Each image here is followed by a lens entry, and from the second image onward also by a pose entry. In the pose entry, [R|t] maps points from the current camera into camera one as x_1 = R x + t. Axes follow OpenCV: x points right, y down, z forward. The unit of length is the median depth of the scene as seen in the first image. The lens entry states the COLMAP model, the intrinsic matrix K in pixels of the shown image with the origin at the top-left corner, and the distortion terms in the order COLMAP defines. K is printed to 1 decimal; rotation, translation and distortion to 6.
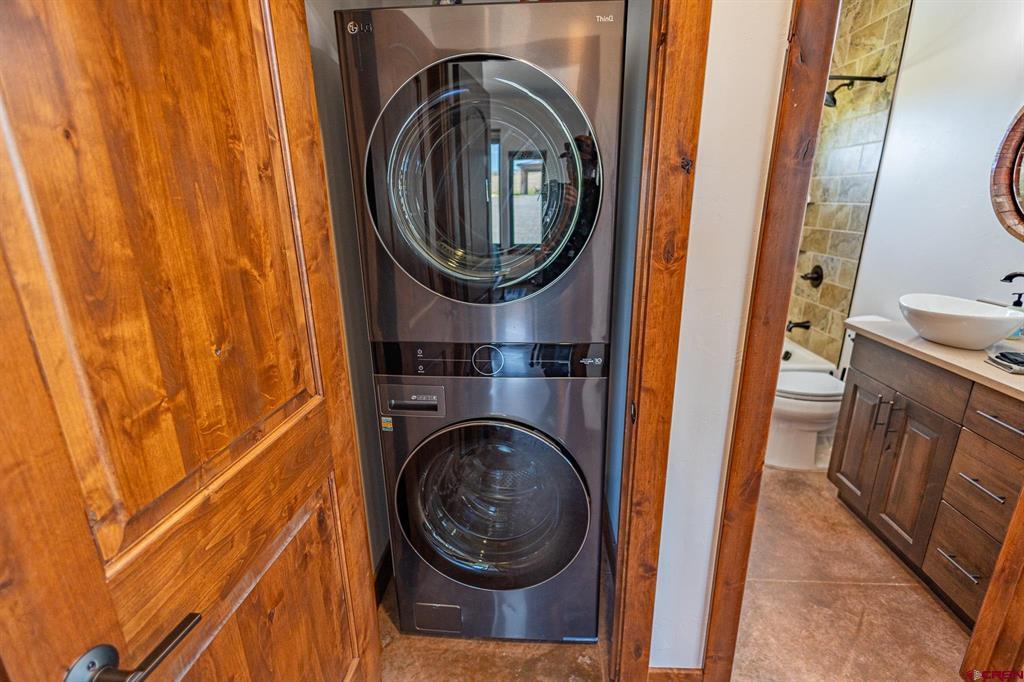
lens RADIAL K [[474.8, 0, 518.3], [0, 474.8, 340.8], [0, 0, 1]] dist [0.021388, -0.007906]
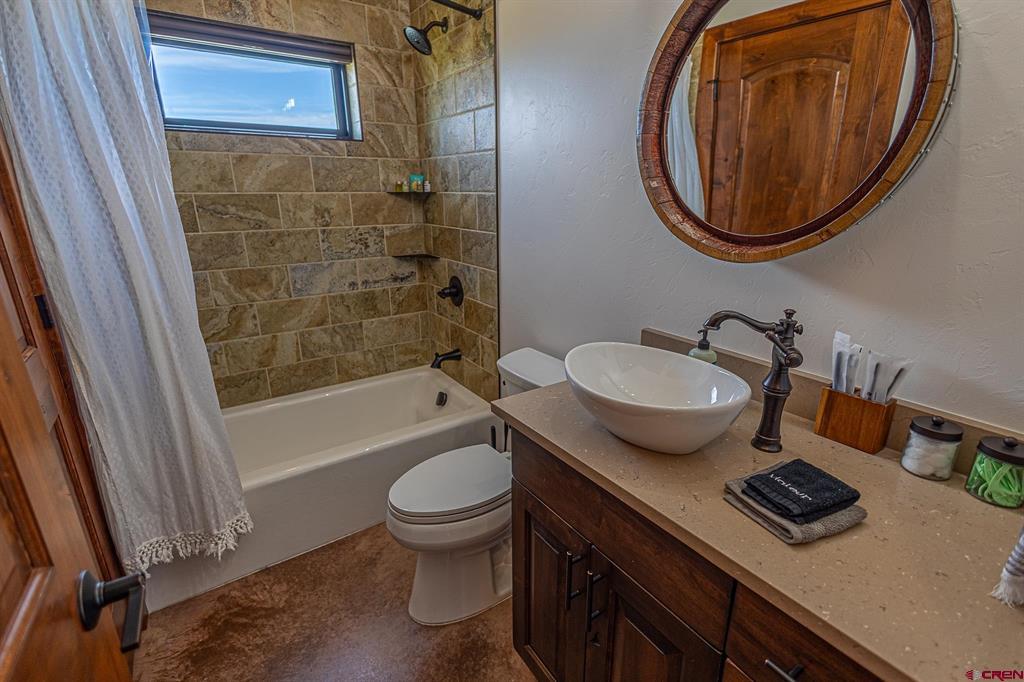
lens RADIAL K [[474.8, 0, 512.8], [0, 474.8, 338.7], [0, 0, 1]] dist [0.021388, -0.007906]
pose [[0.803130, -0.176227, 0.569145, 0.285653], [0.169983, 0.983327, 0.064605, -0.103999], [-0.571041, 0.044859, 0.819695, 0.378821]]
